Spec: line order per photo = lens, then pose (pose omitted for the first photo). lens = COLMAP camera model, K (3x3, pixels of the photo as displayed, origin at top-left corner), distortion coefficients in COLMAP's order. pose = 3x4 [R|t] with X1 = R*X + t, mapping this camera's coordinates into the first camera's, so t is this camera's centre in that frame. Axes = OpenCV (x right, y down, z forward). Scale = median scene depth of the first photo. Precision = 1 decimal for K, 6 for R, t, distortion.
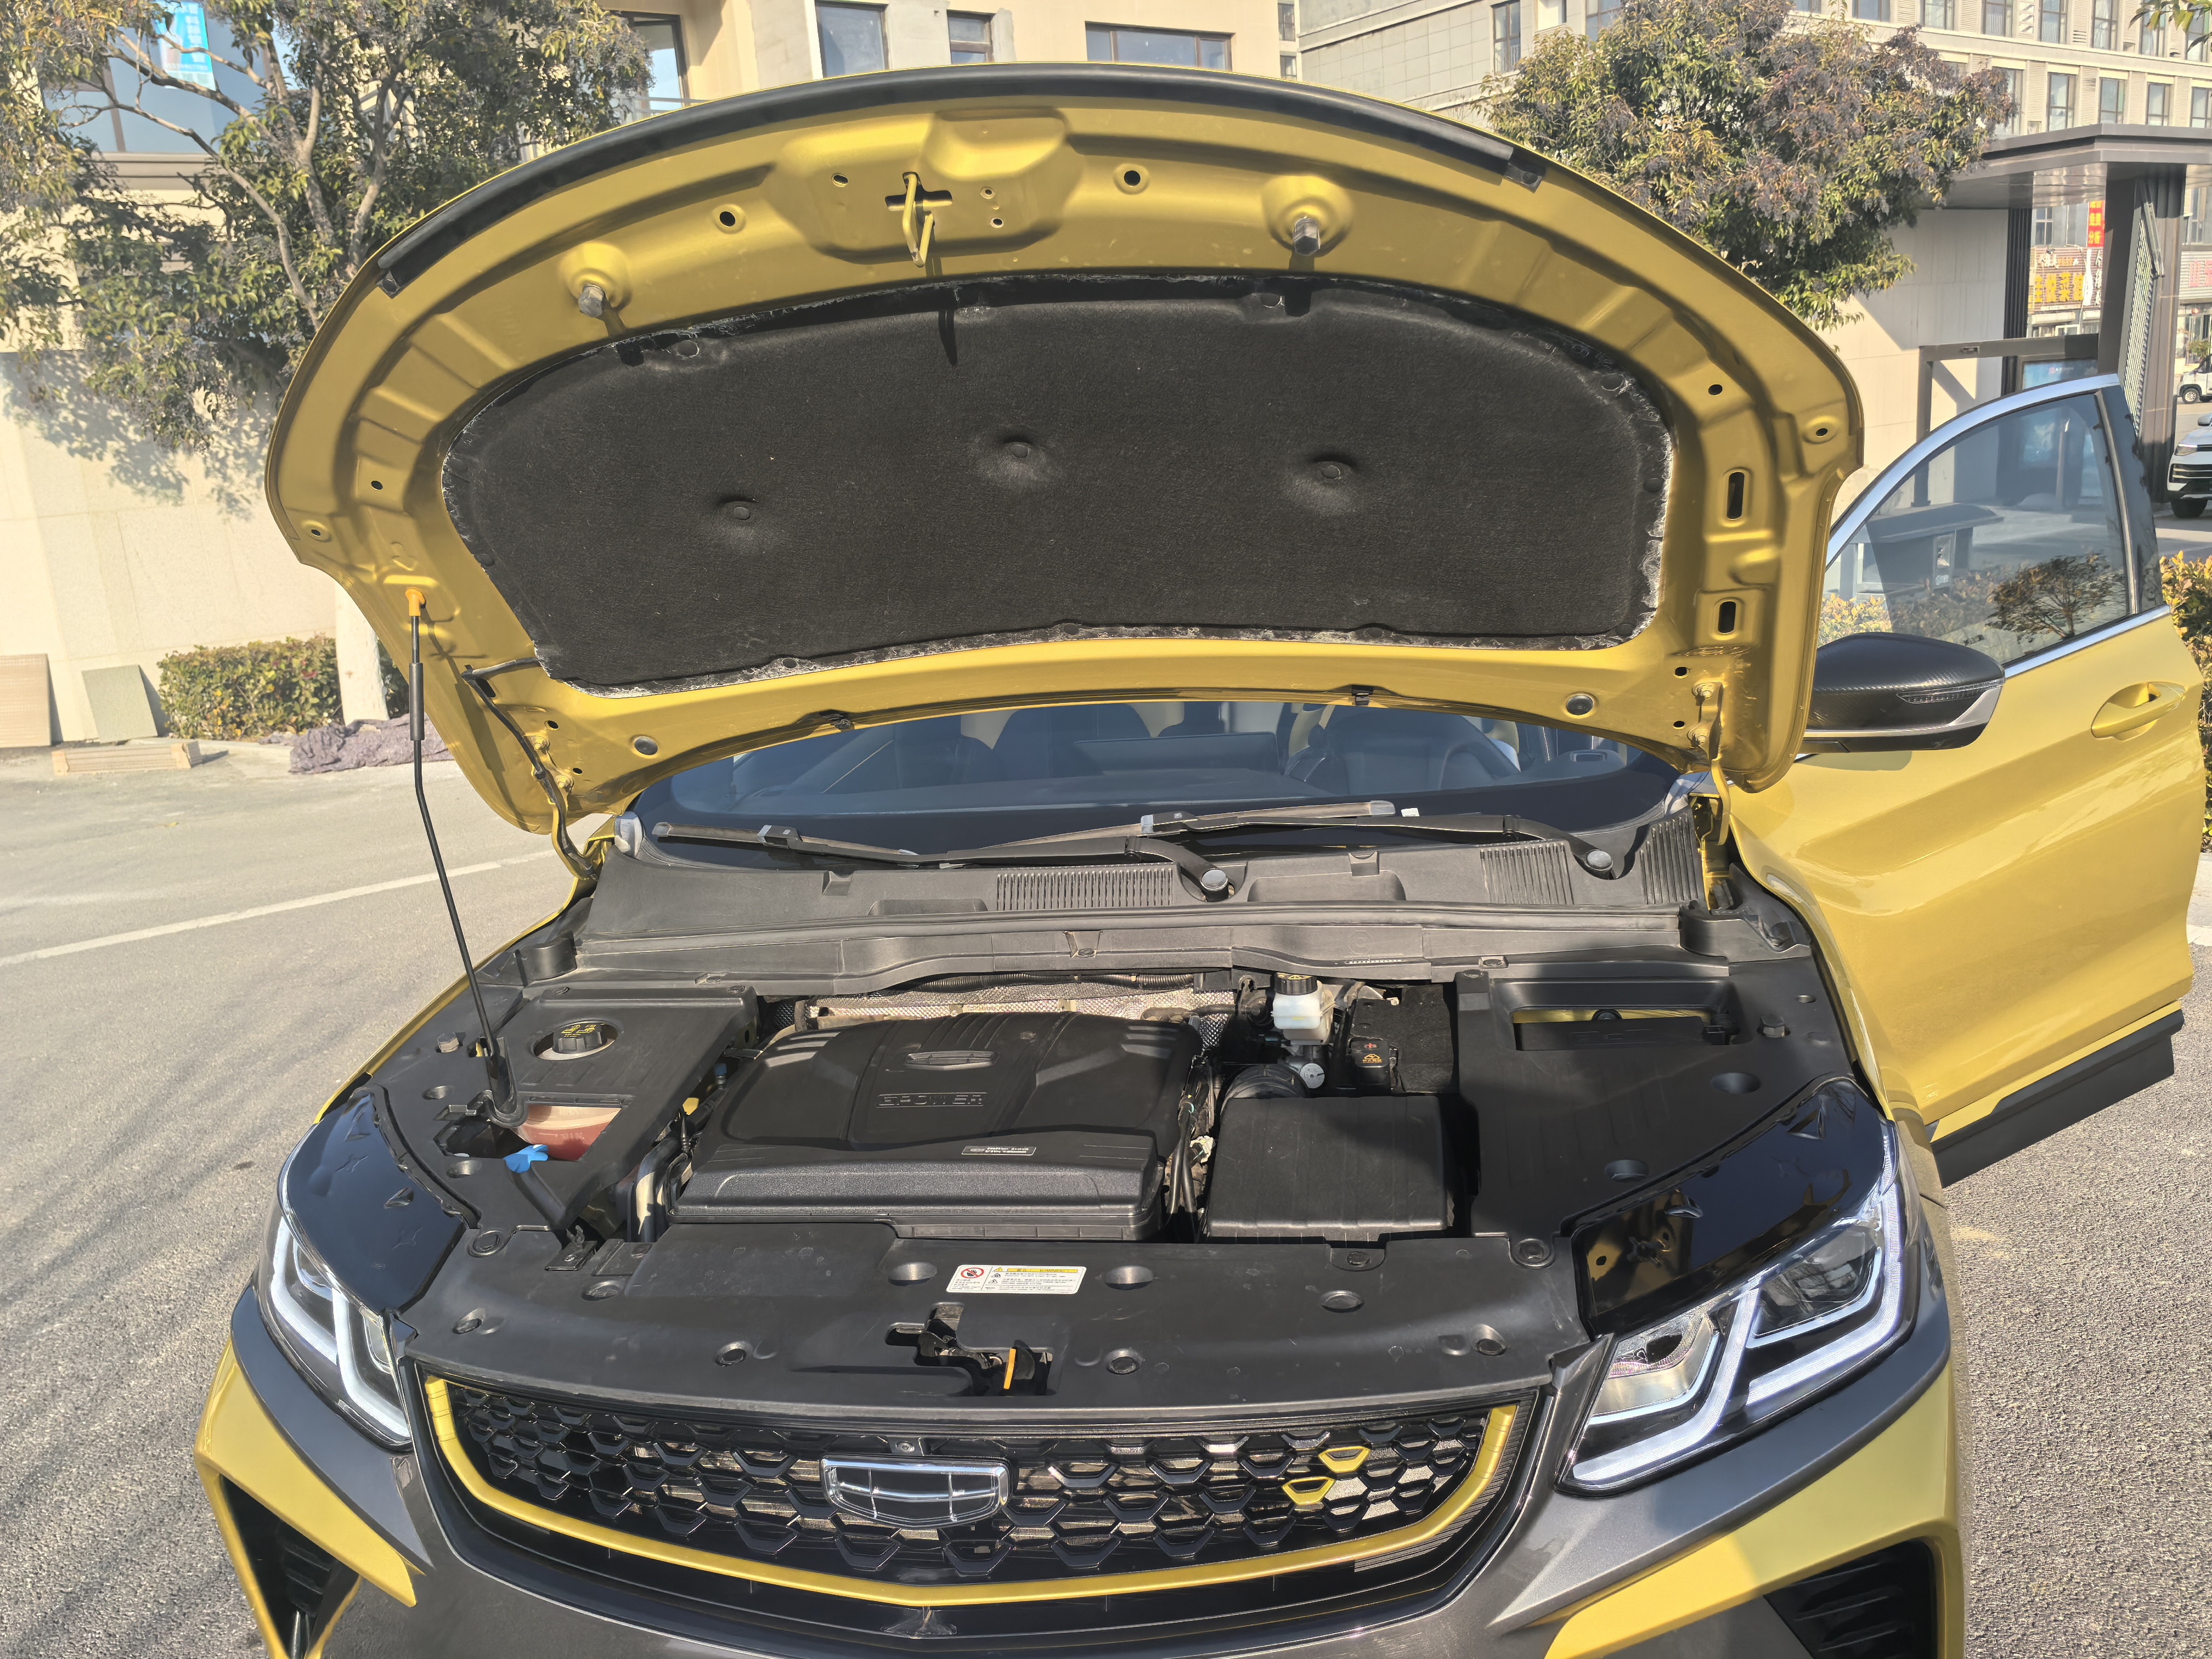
lens RADIAL K [[1756.7, 0, 1106.0], [0, 1756.7, 829.5], [0, 0, 1]] dist [0.082499, -0.103943]
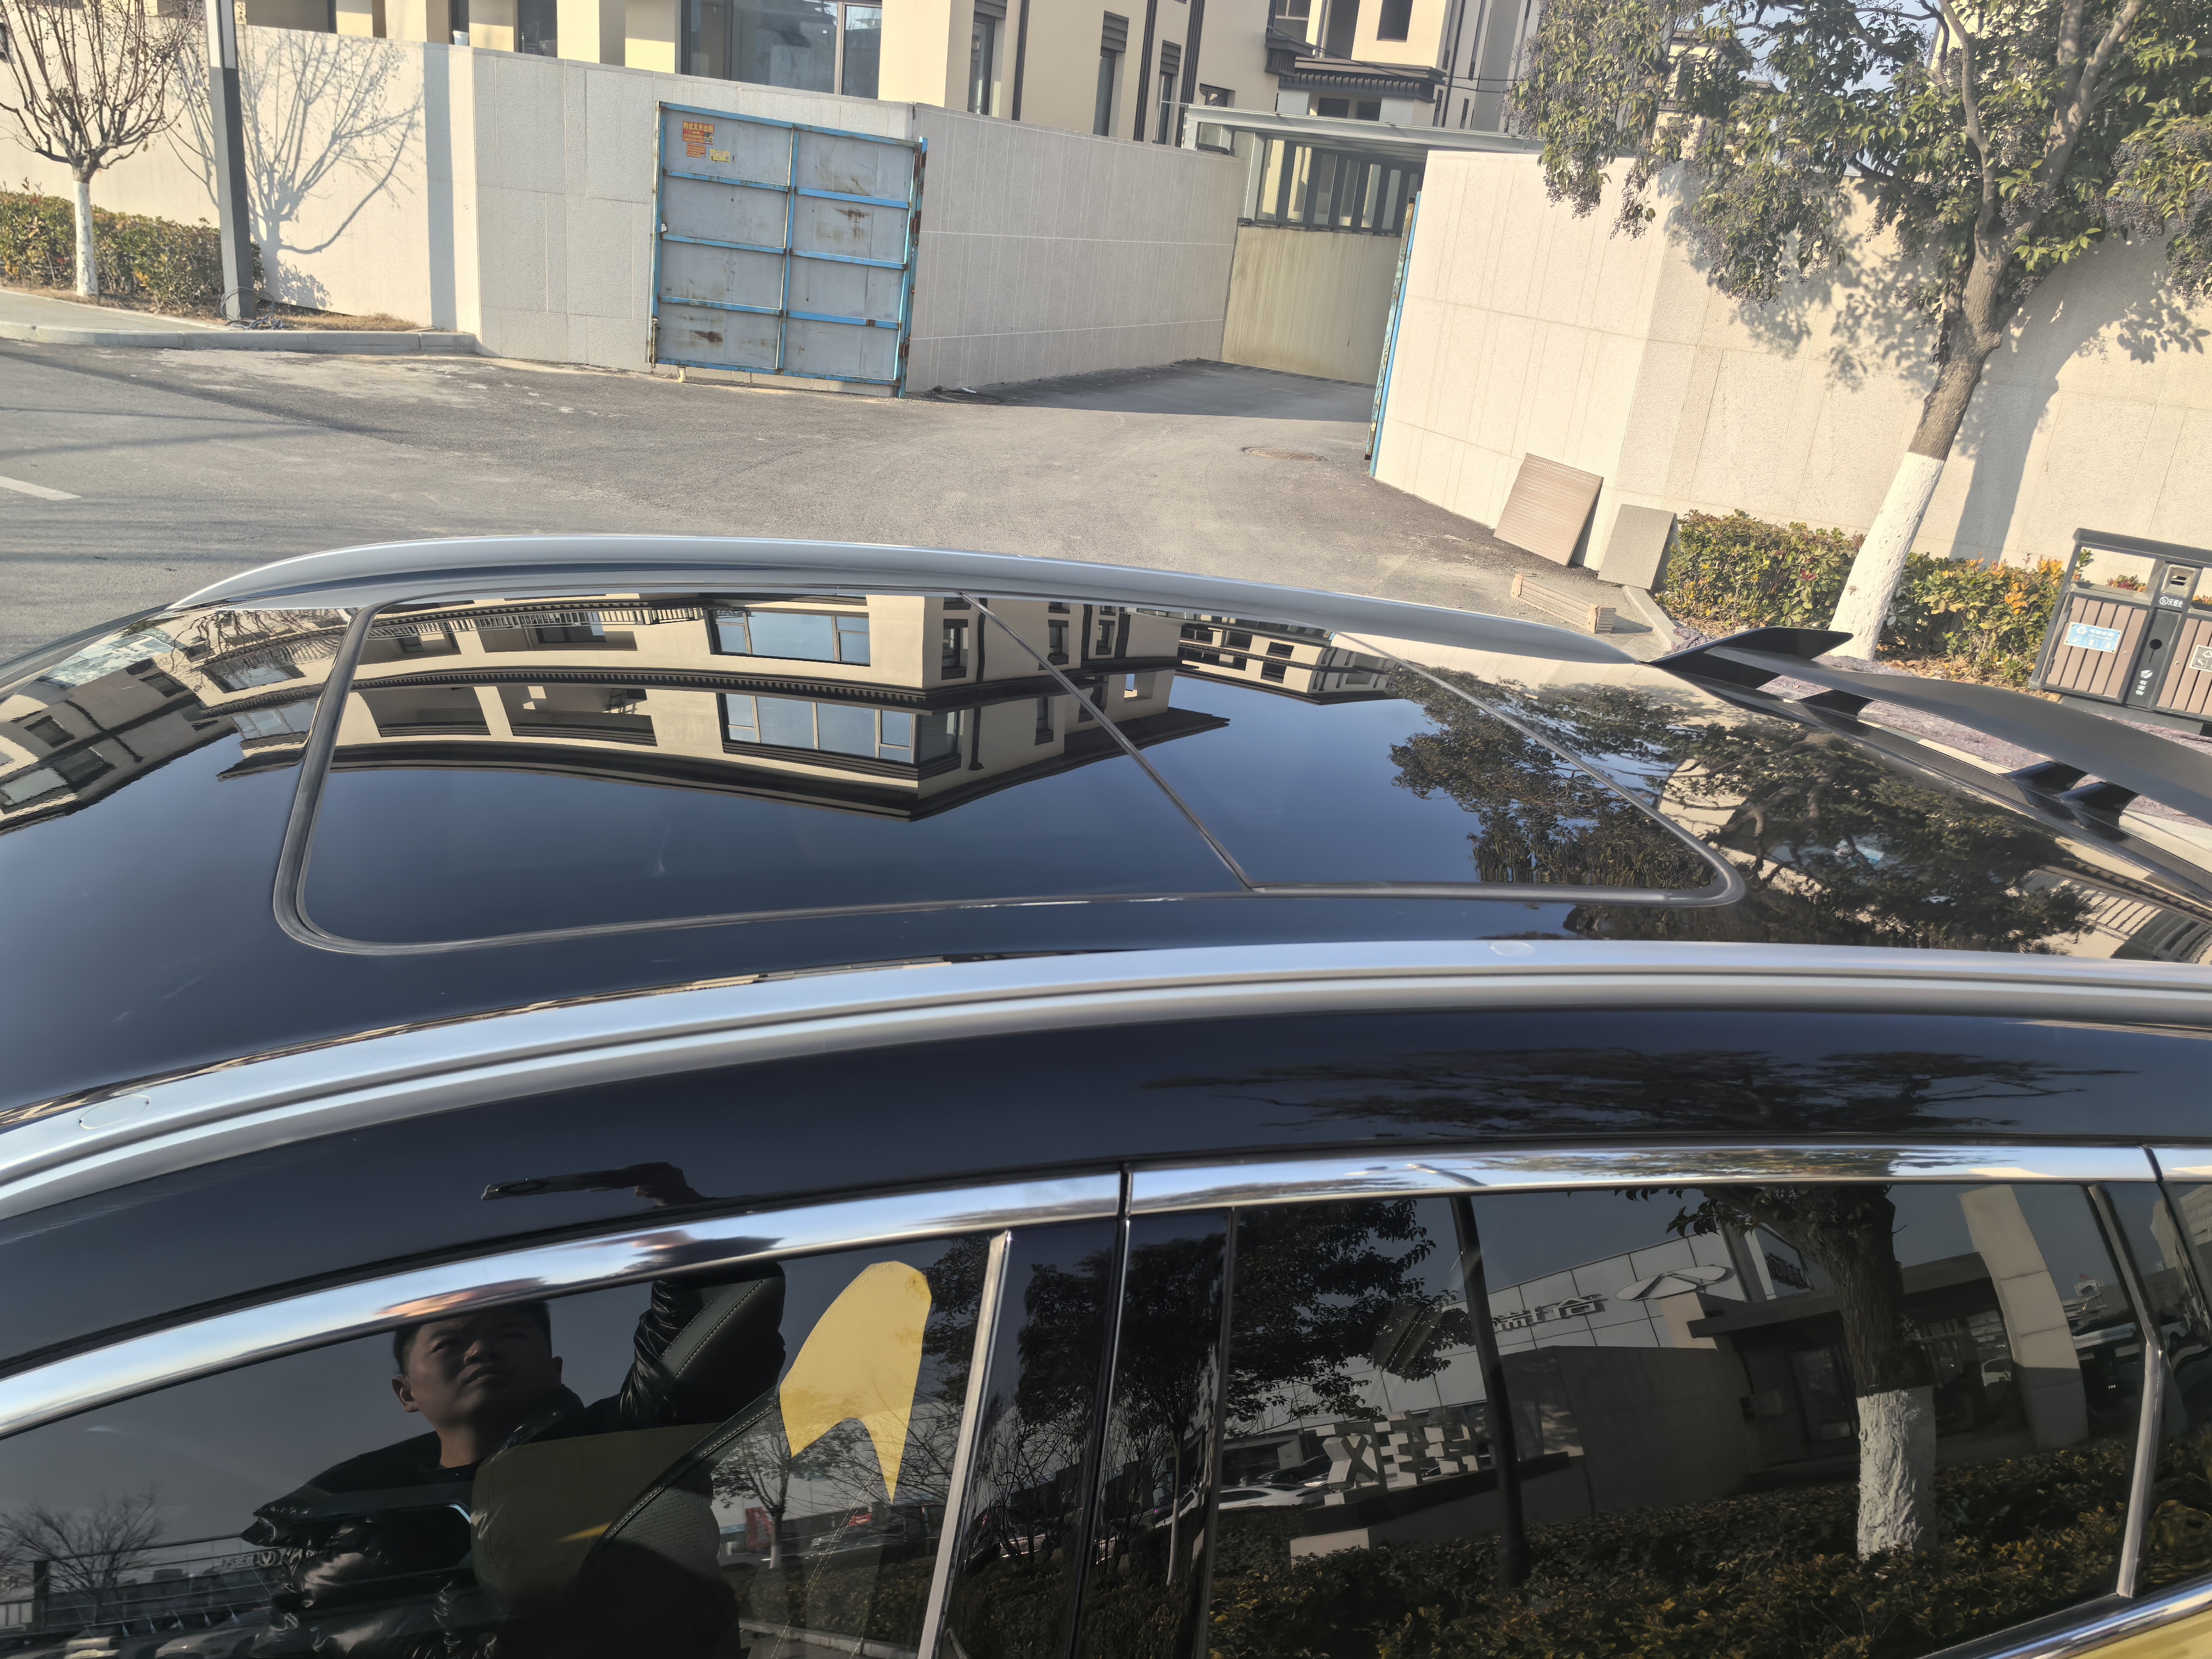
lens RADIAL K [[1731.8, 0, 1102.9], [0, 1731.8, 872.8], [0, 0, 1]] dist [0.096768, -0.109740]
pose [[0.454038, 0.439582, -0.774995, 0.092776], [-0.341523, 0.889248, 0.304303, -0.071849], [0.822929, 0.126513, 0.553880, 0.174669]]
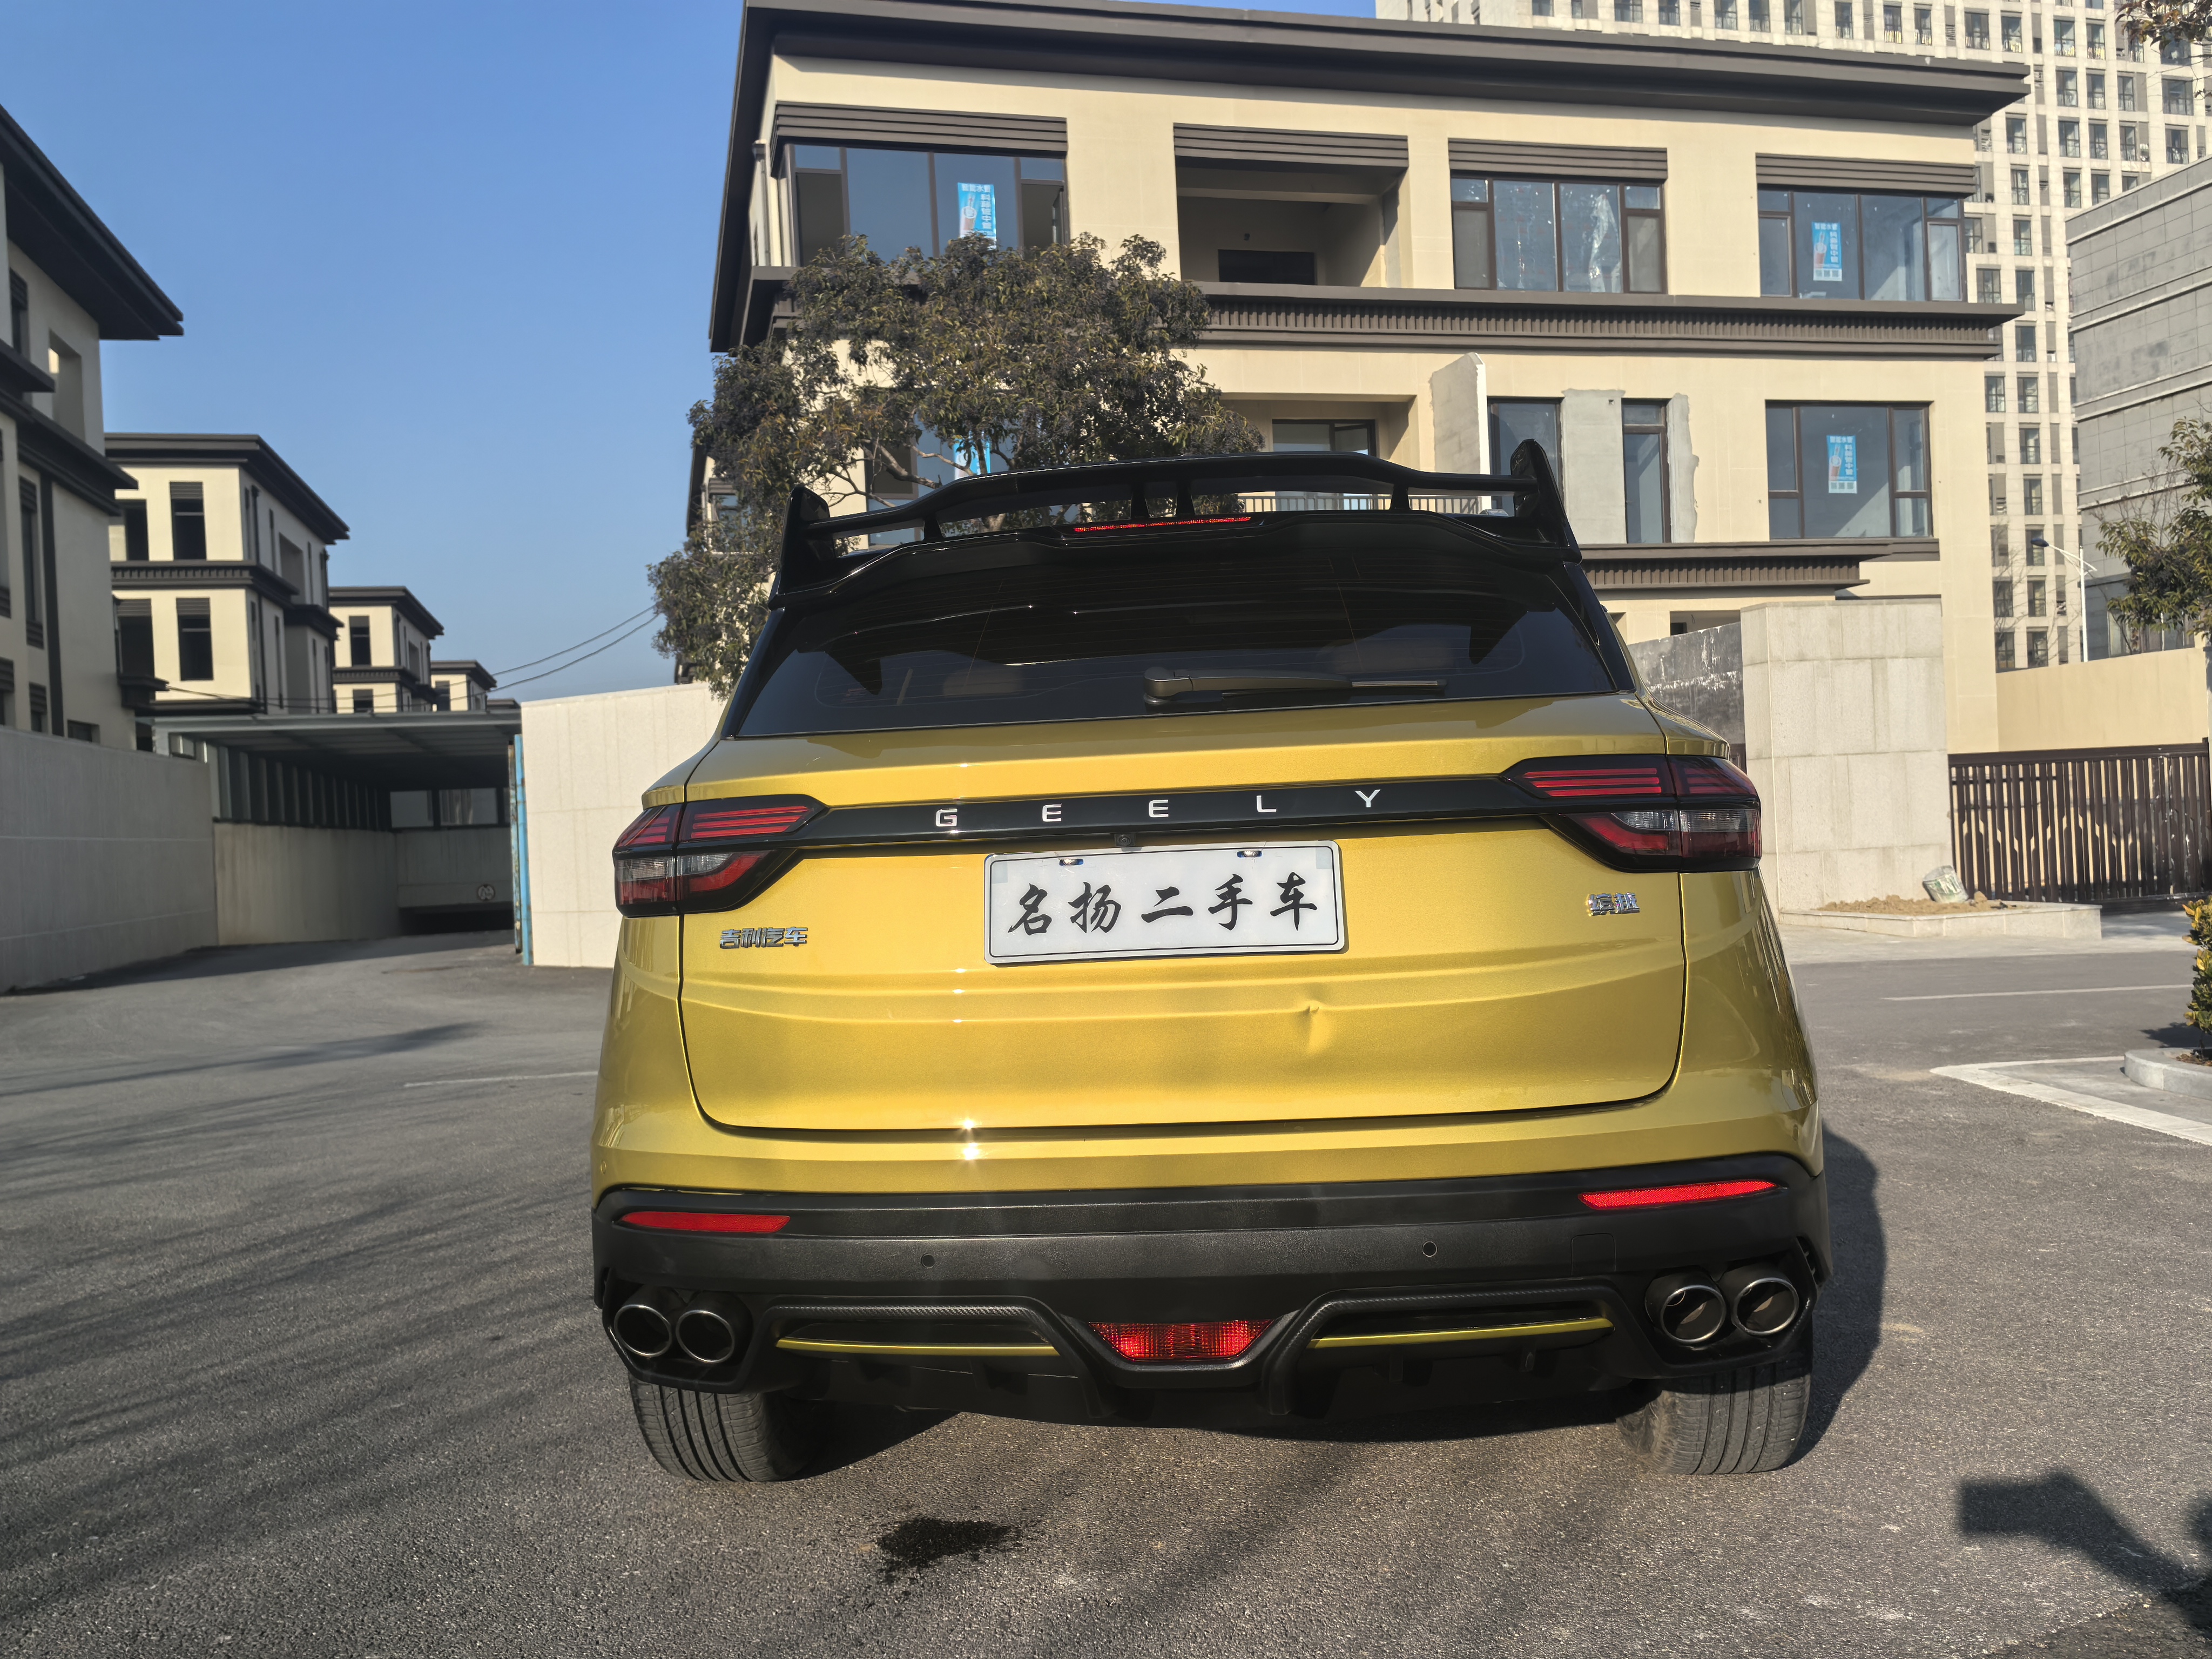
lens RADIAL K [[1756.7, 0, 1106.0], [0, 1756.7, 829.5], [0, 0, 1]] dist [0.082499, -0.103943]
pose [[0.915215, 0.033442, -0.401576, 0.092328], [-0.115580, 0.976464, -0.182095, 0.036219], [0.386035, 0.213070, 0.897540, -0.039582]]
